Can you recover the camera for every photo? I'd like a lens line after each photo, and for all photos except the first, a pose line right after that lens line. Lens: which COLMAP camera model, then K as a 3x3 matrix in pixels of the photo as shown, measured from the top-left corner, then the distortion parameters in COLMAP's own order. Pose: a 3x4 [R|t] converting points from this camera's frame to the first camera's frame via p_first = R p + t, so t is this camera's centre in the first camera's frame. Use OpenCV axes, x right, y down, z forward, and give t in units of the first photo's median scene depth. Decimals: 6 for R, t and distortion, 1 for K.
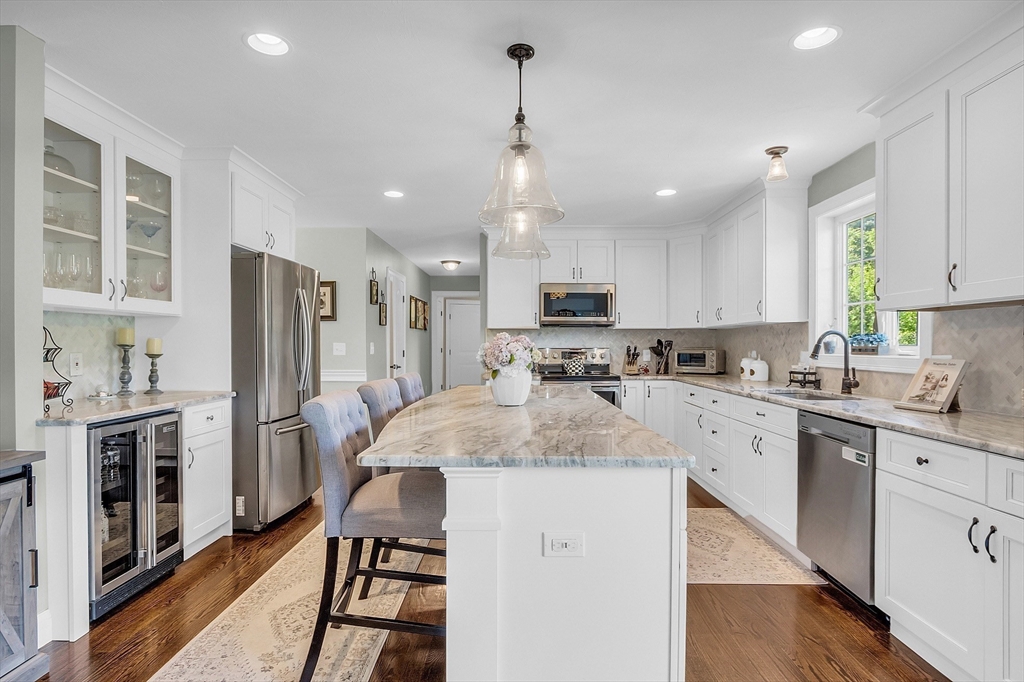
lens RADIAL K [[533.1, 0, 509.8], [0, 533.1, 344.6], [0, 0, 1]] dist [-0.014374, 0.000865]
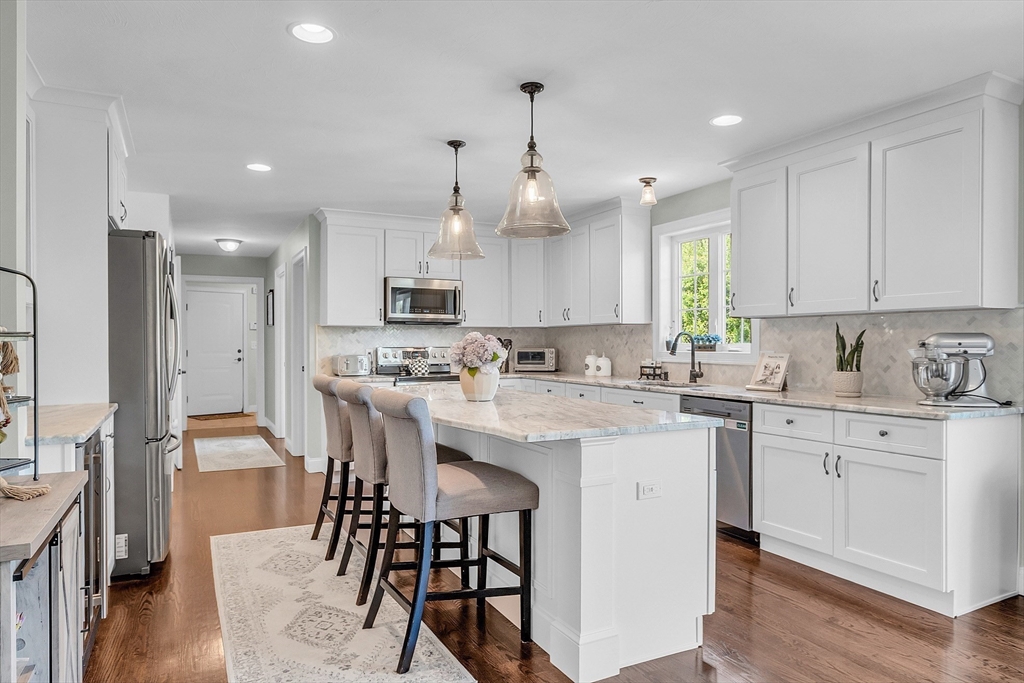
lens RADIAL K [[650.7, 0, 515.0], [0, 650.7, 343.9], [0, 0, 1]] dist [-0.011690, -0.001595]
pose [[0.880074, -0.002628, 0.474829, -0.453804], [0.001768, 0.999996, 0.002257, -0.002236], [-0.474833, -0.001147, 0.880075, -0.142007]]
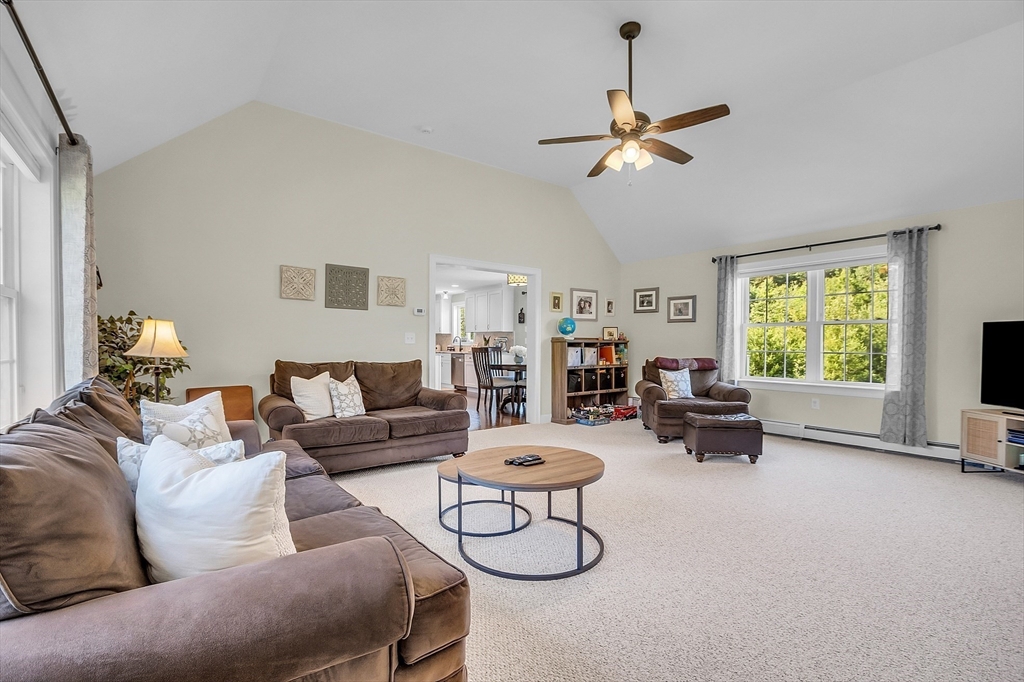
lens RADIAL K [[466.7, 0, 512.7], [0, 466.7, 343.0], [0, 0, 1]] dist [-0.016155, 0.000358]
pose [[0.783434, 0.000684, 0.621475, -1.322962], [0.000892, 0.999997, -0.002226, 0.034099], [-0.621475, 0.002298, 0.783431, -2.131585]]
